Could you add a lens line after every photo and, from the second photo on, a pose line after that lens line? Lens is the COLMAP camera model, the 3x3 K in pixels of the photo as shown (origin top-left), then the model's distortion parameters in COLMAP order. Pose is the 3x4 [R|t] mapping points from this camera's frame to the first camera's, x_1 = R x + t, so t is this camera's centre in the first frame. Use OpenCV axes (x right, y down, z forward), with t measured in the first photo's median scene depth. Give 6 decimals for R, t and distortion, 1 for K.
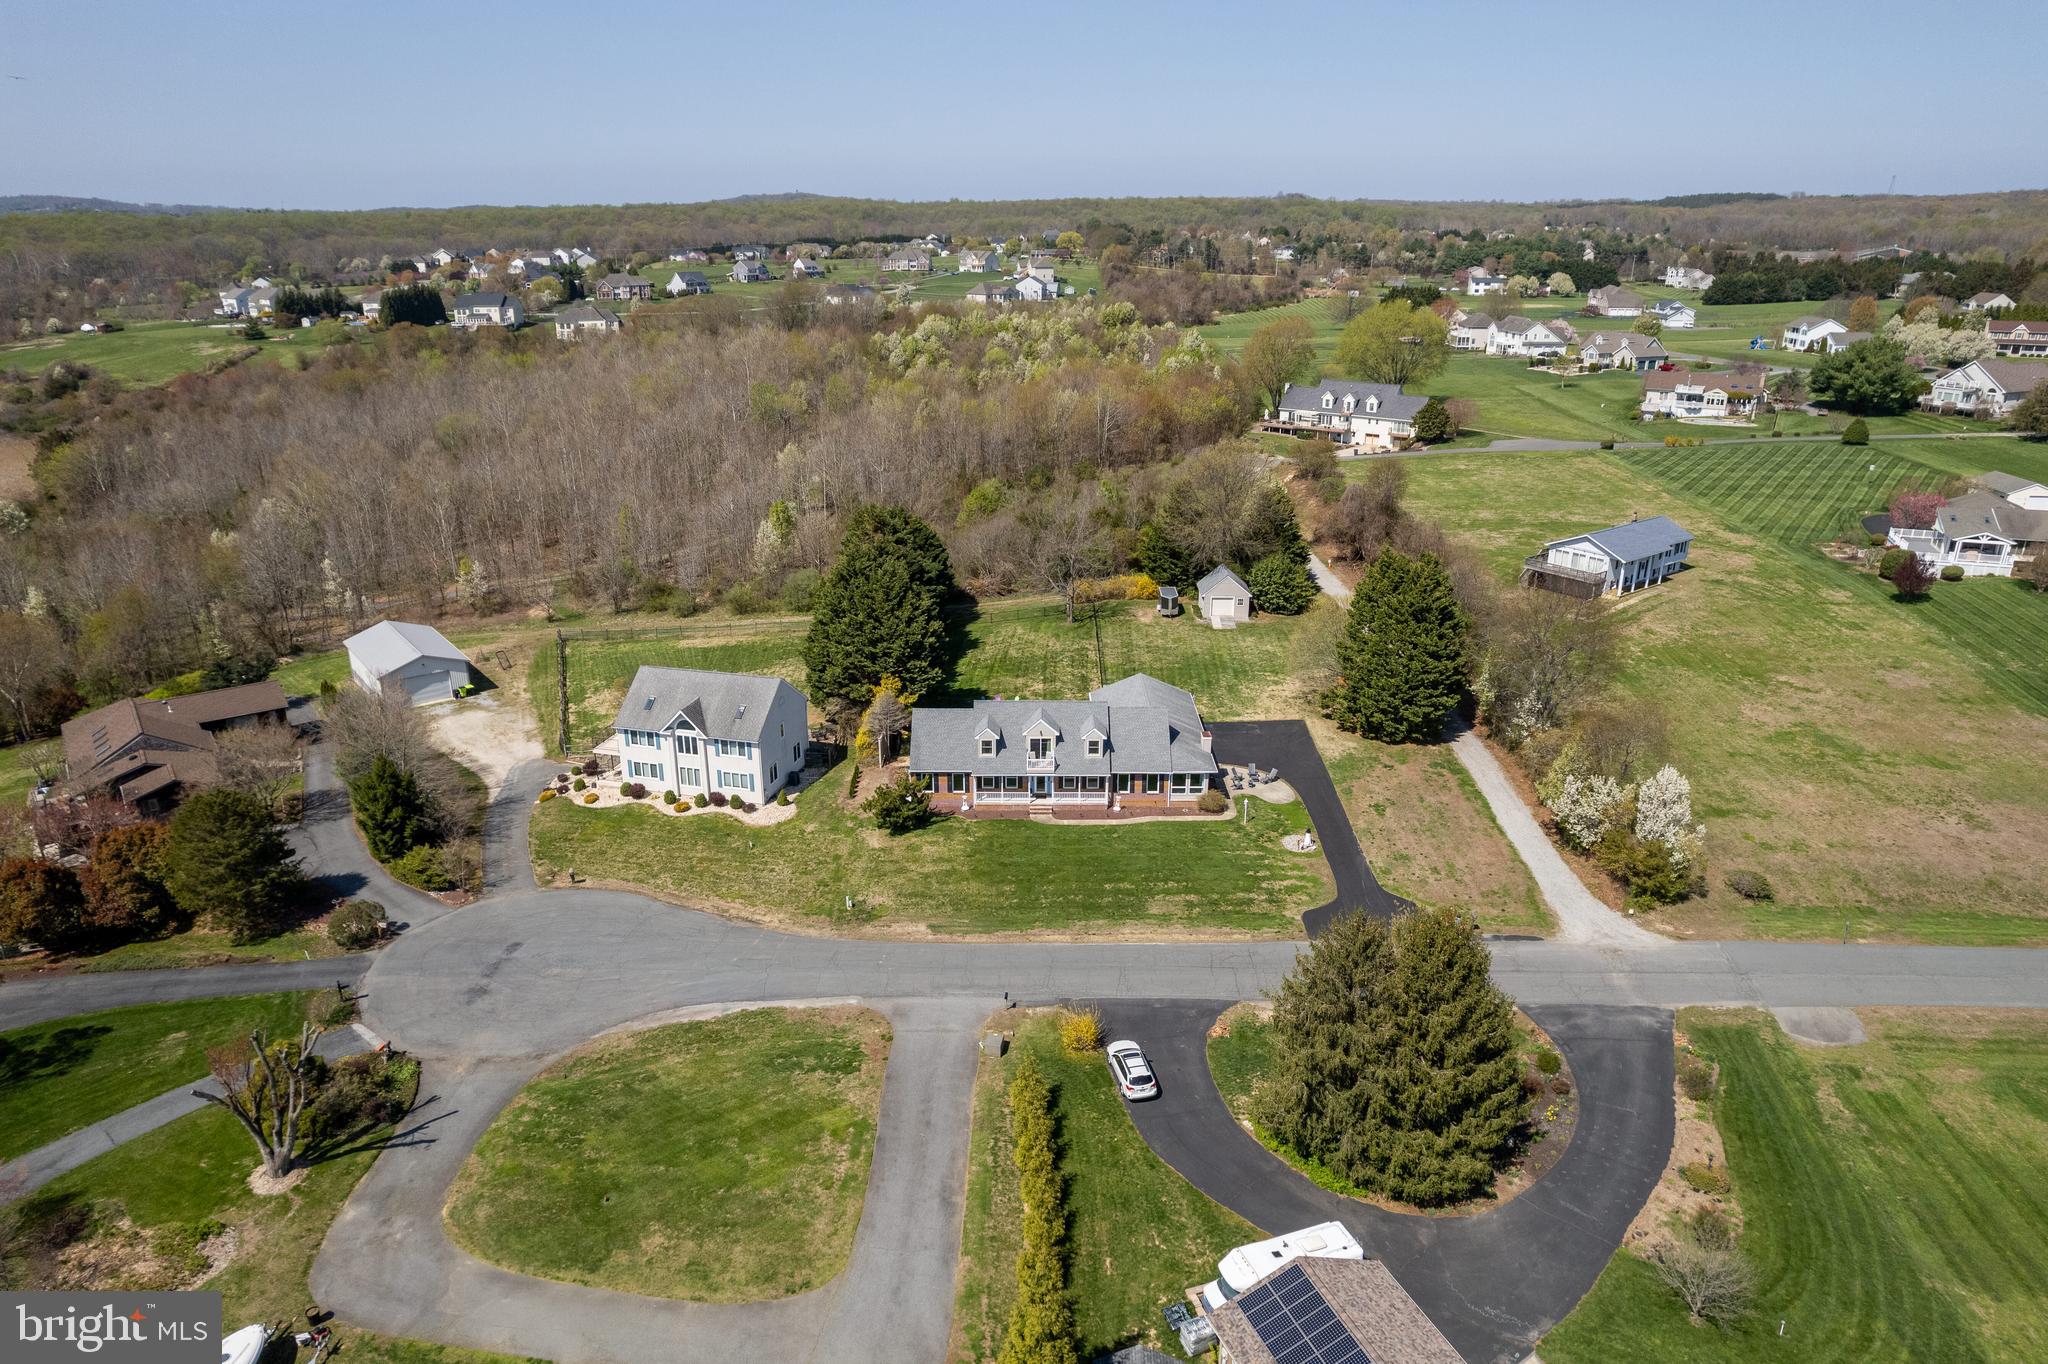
lens RADIAL K [[1322.6, 0, 1028.0], [0, 1322.6, 696.7], [0, 0, 1]] dist [-0.077061, 0.084180]
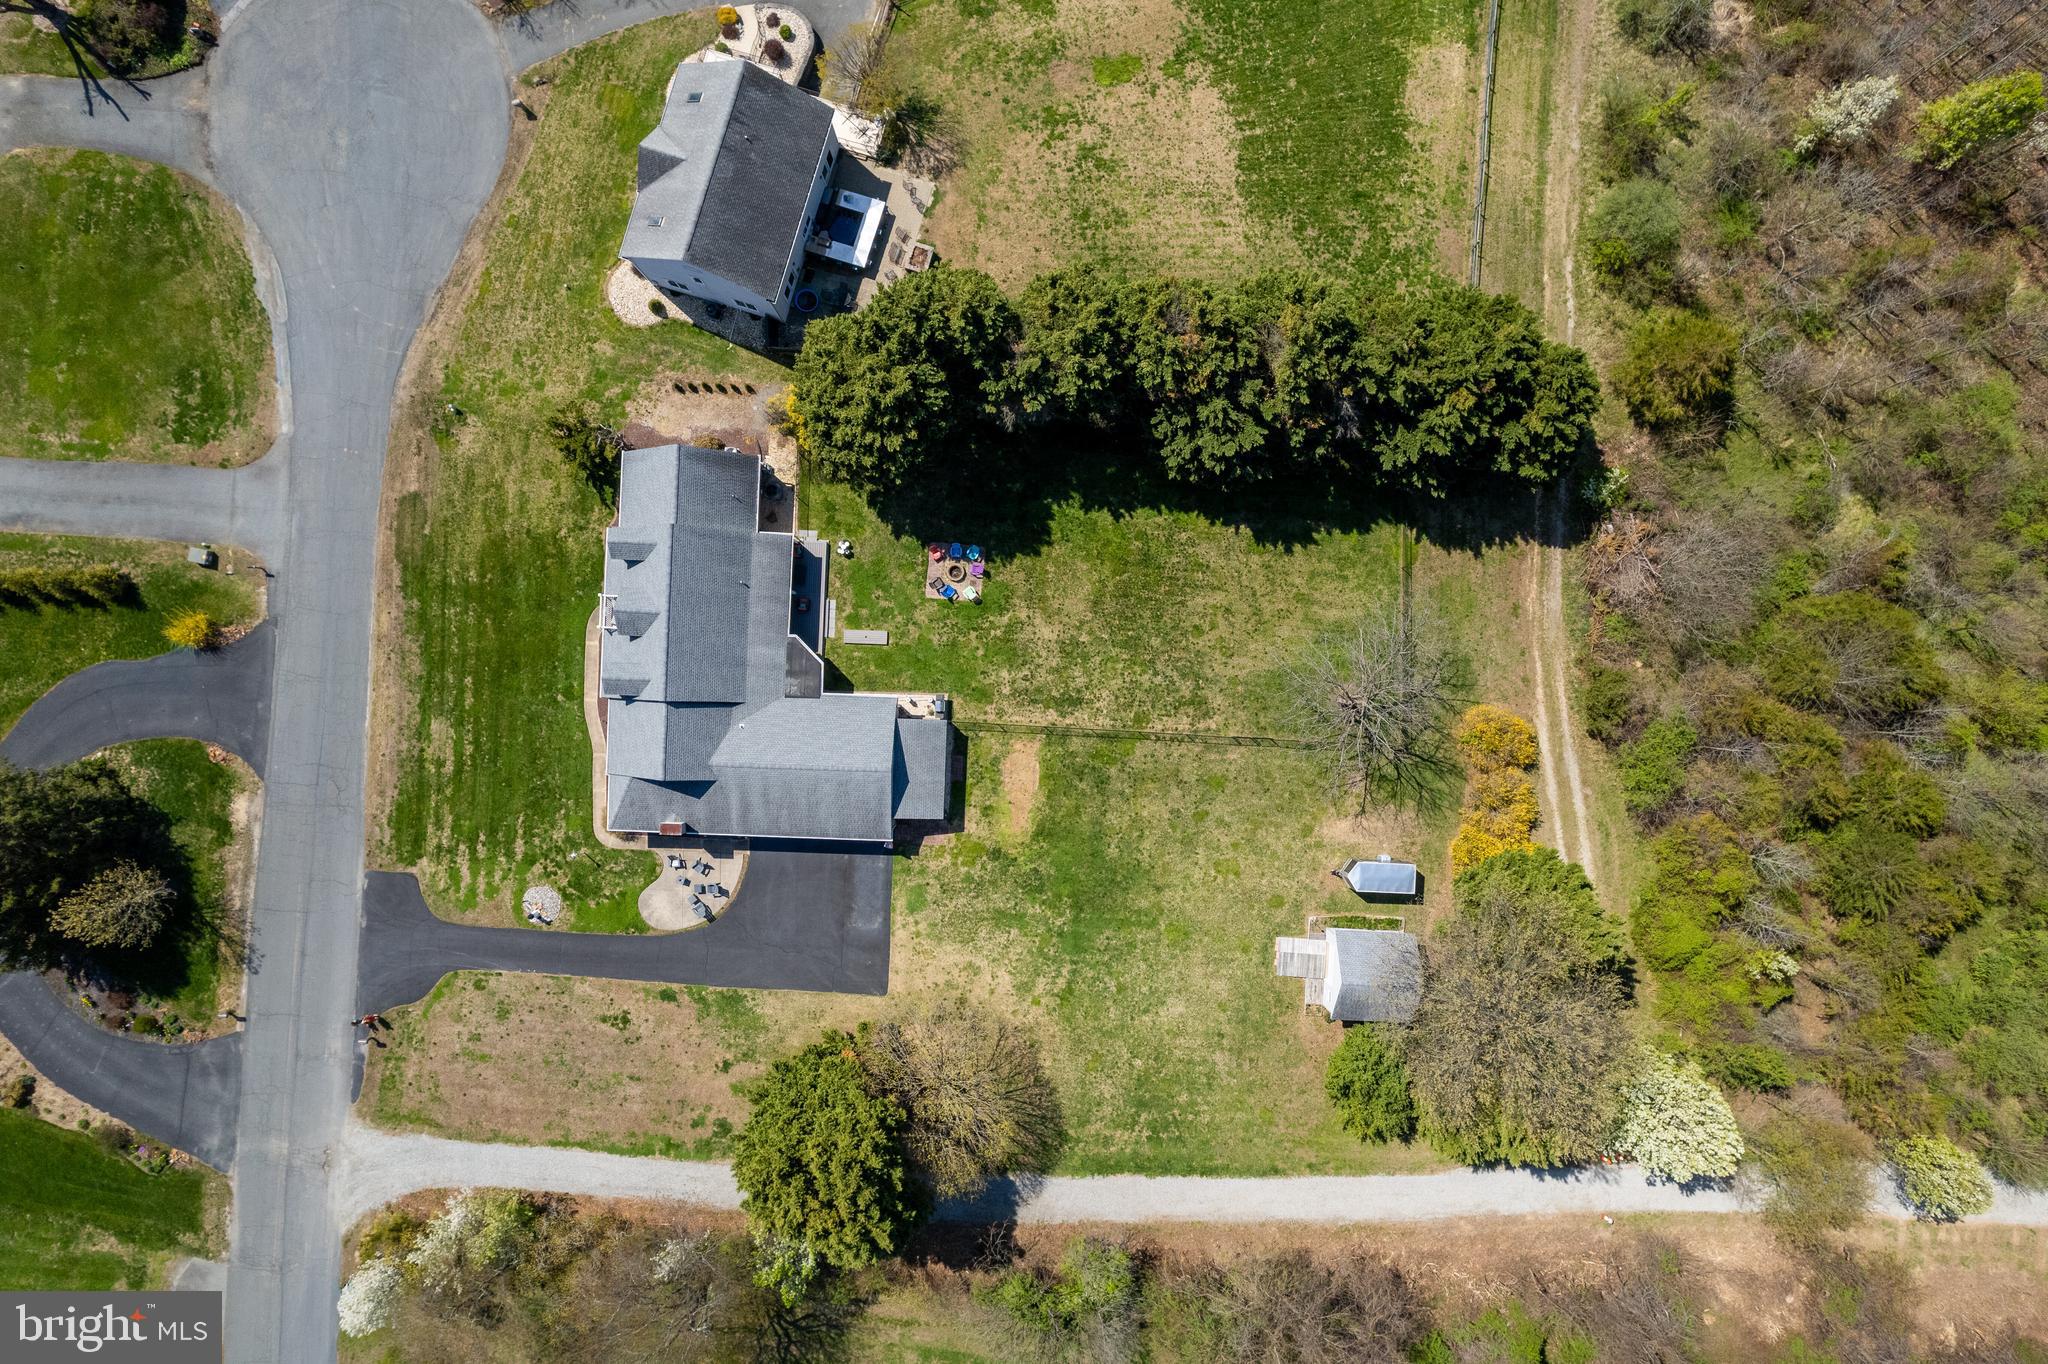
lens RADIAL K [[1313.0, 0, 1024.7], [0, 1313.0, 683.6], [0, 0, 1]] dist [-0.078611, 0.087955]
pose [[-0.039202, 0.999221, -0.004524, 0.033012], [-0.349057, -0.009451, 0.937054, -0.549310], [0.936281, 0.038313, 0.349156, 0.669730]]
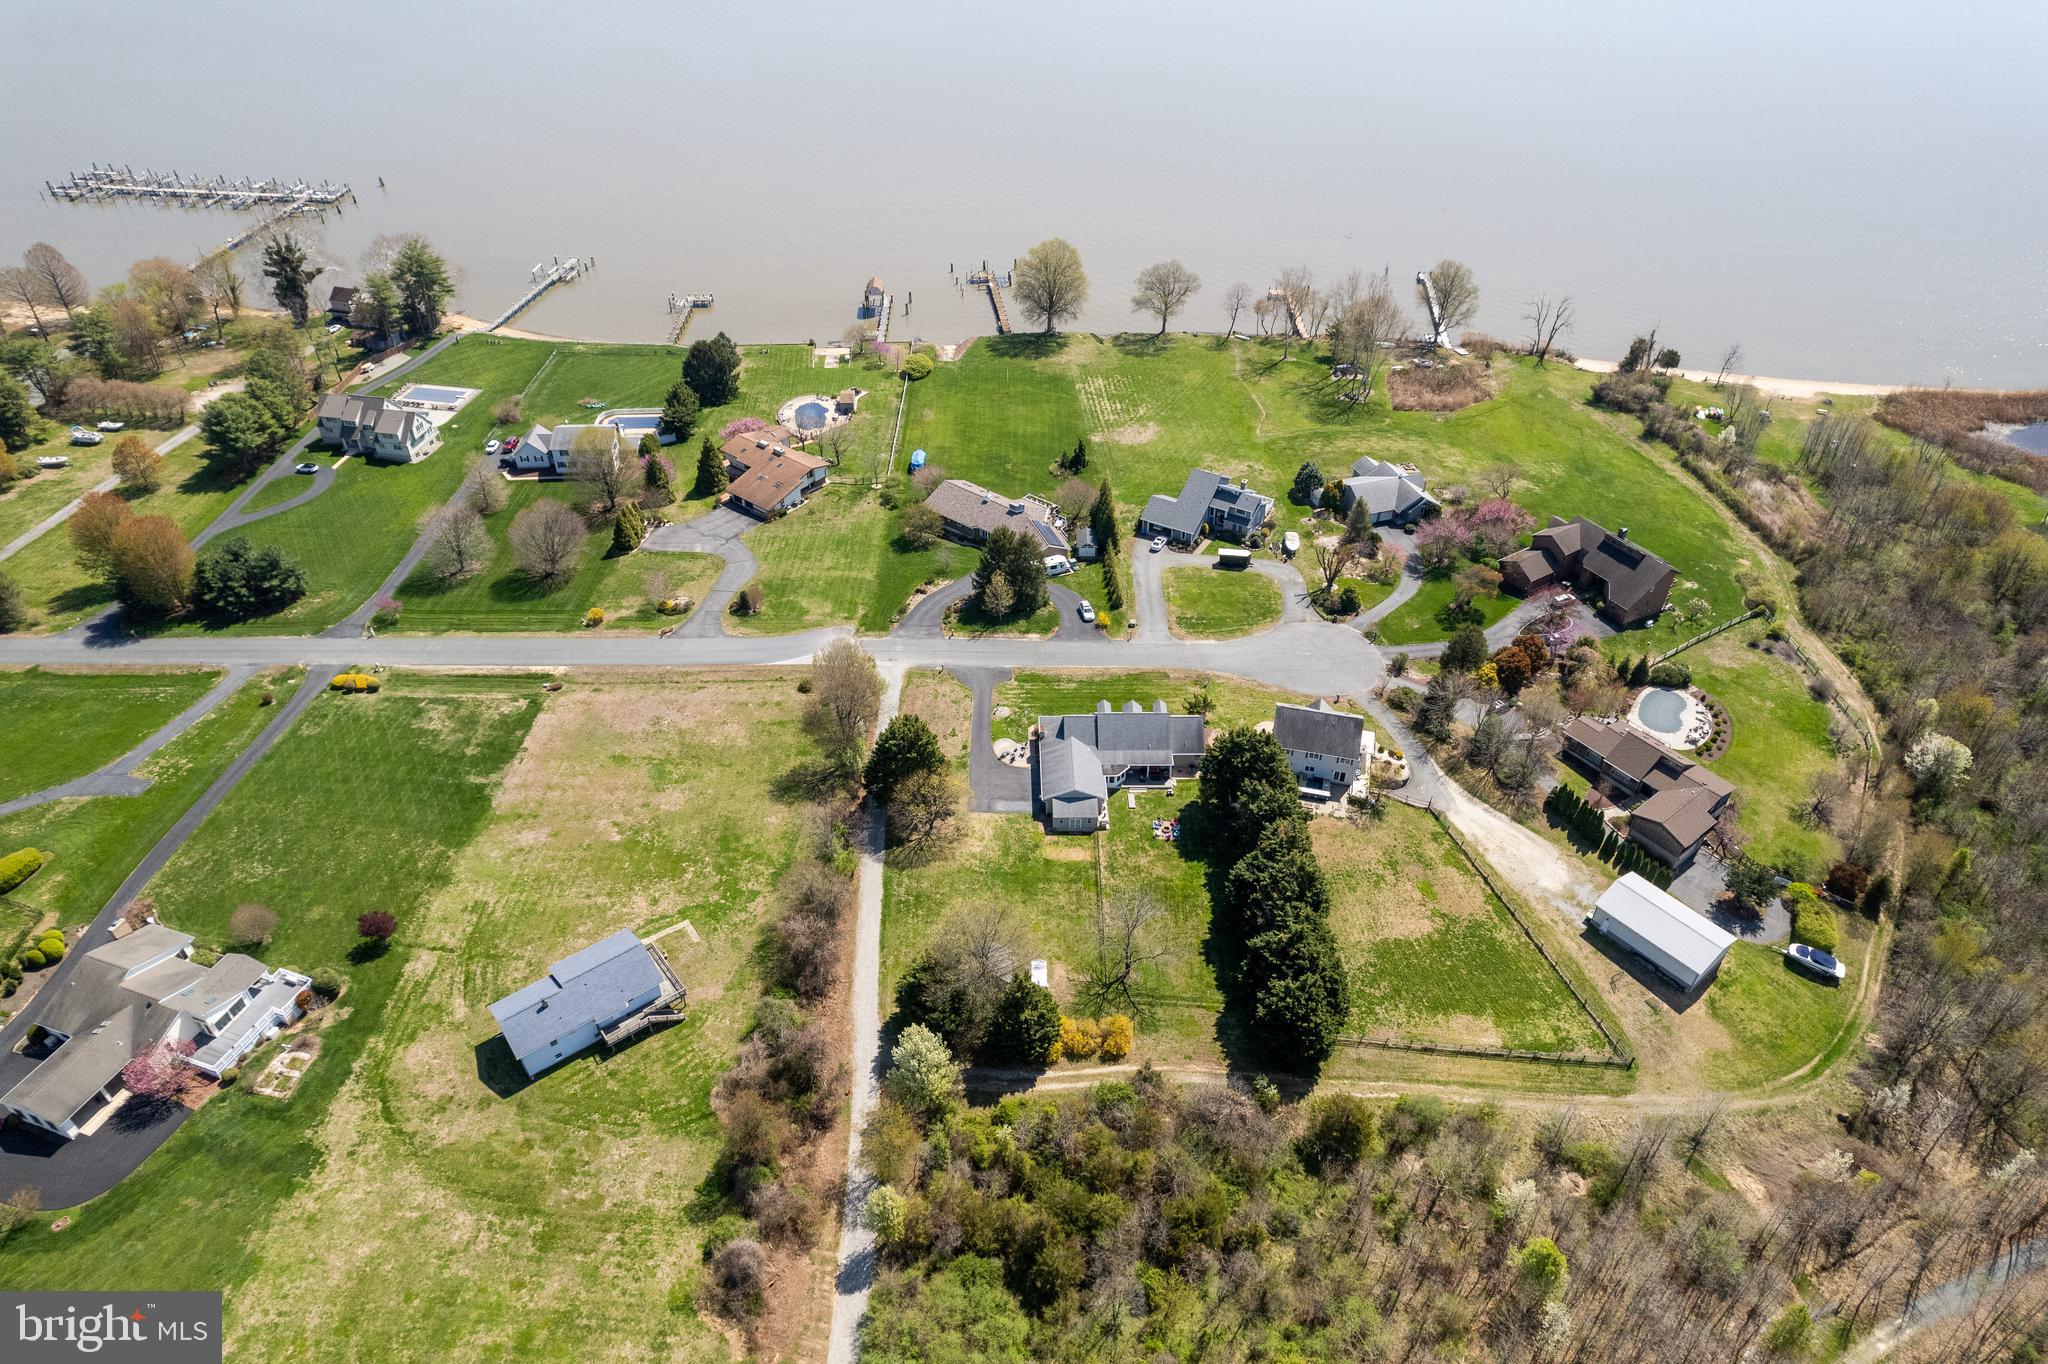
lens RADIAL K [[1313.0, 0, 1024.7], [0, 1313.0, 683.6], [0, 0, 1]] dist [-0.078611, 0.087955]
pose [[-0.999904, 0.002722, -0.013608, 0.133372], [-0.010248, 0.516407, 0.856282, -1.128121], [0.009358, 0.856339, -0.516329, 1.365155]]
